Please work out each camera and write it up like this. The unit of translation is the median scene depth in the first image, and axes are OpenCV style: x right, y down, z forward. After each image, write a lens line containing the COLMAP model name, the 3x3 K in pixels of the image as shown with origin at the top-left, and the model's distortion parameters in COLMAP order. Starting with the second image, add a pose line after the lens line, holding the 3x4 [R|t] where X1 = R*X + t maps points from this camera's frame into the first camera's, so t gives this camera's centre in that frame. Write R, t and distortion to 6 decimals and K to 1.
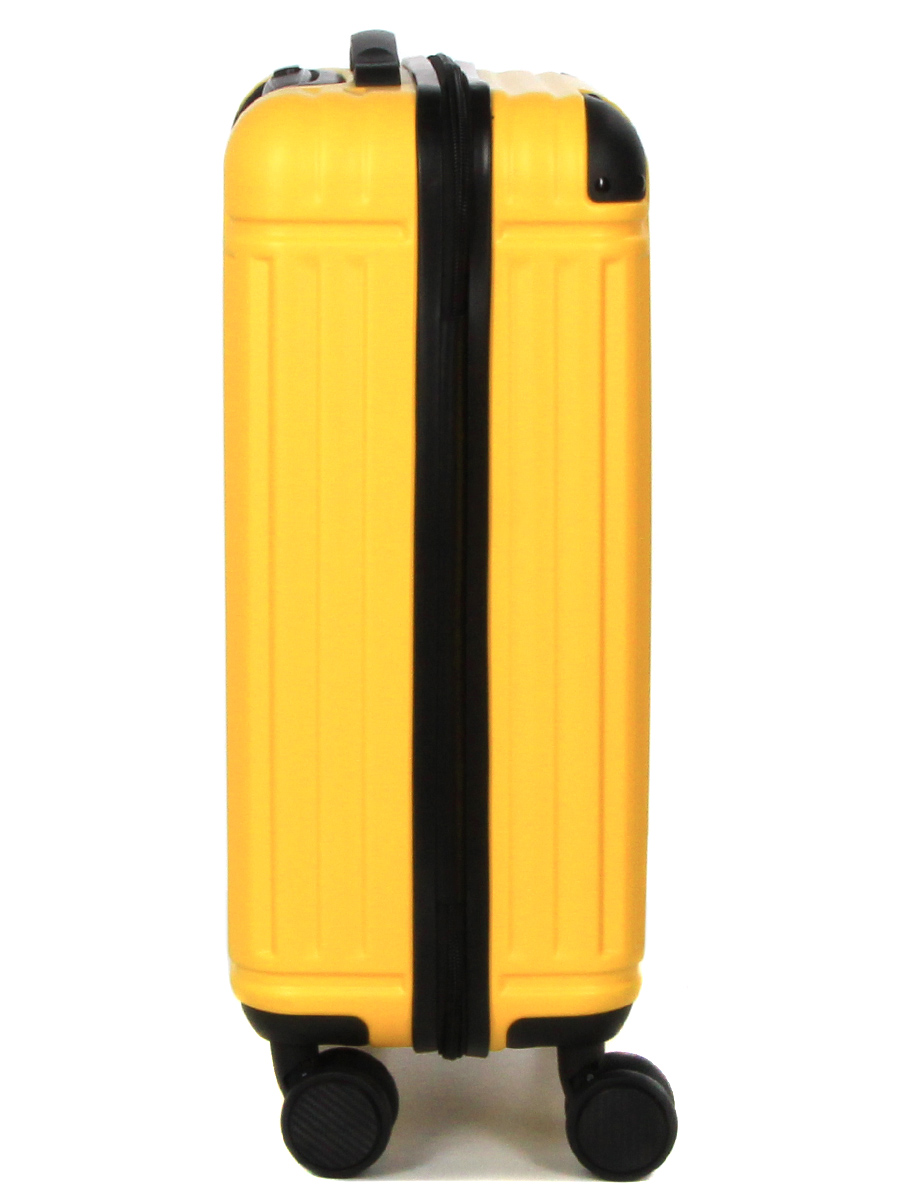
lens RADIAL K [[1489.4, 0, 454.2], [0, 1489.4, 600.8], [0, 0, 1]] dist [-0.028132, 0.000000]
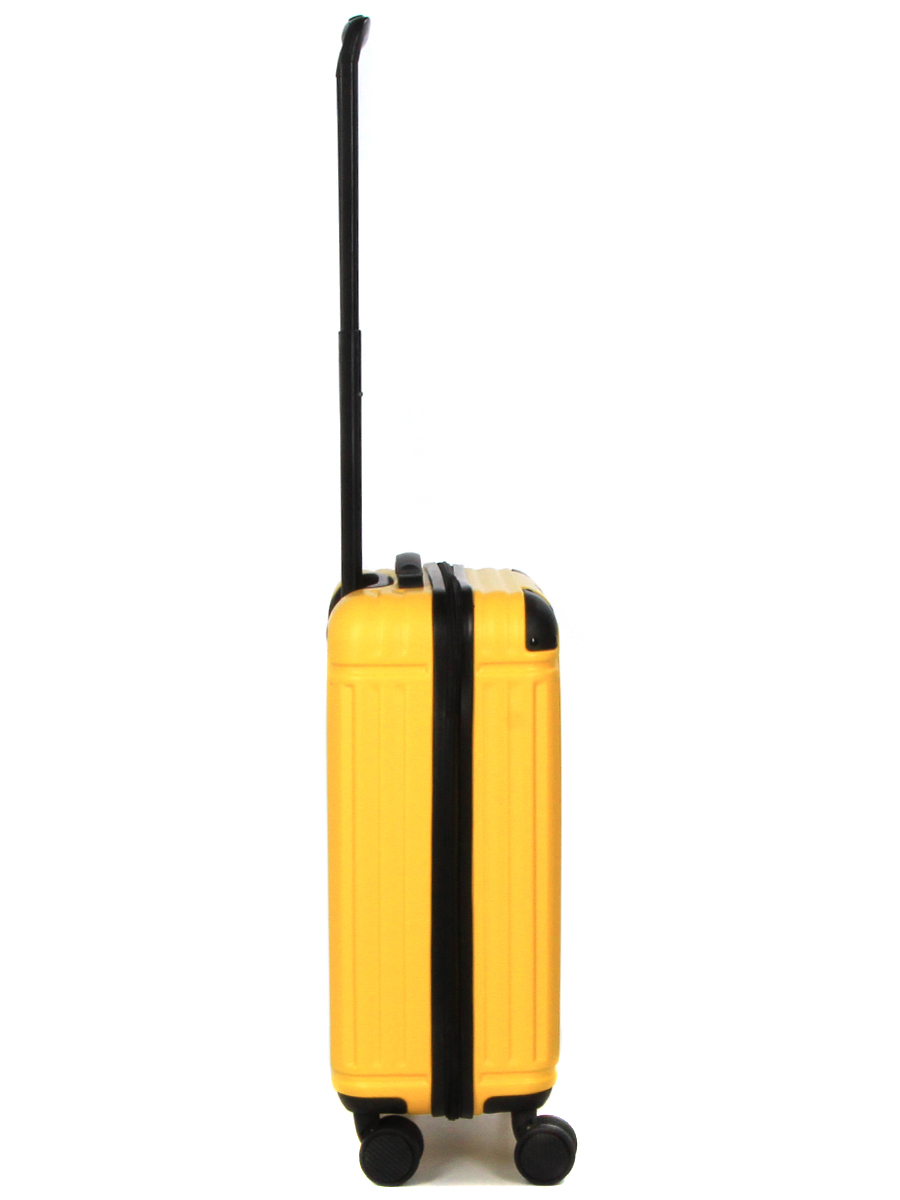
lens RADIAL K [[816.9, 0, 450.2], [0, 816.9, 599.6], [0, 0, 1]] dist [0.002895, 0.000678]
pose [[0.999988, -0.003132, -0.003837, 0.000638], [0.003108, 0.999976, -0.006215, -0.325142], [0.003856, 0.006203, 0.999973, -0.006983]]
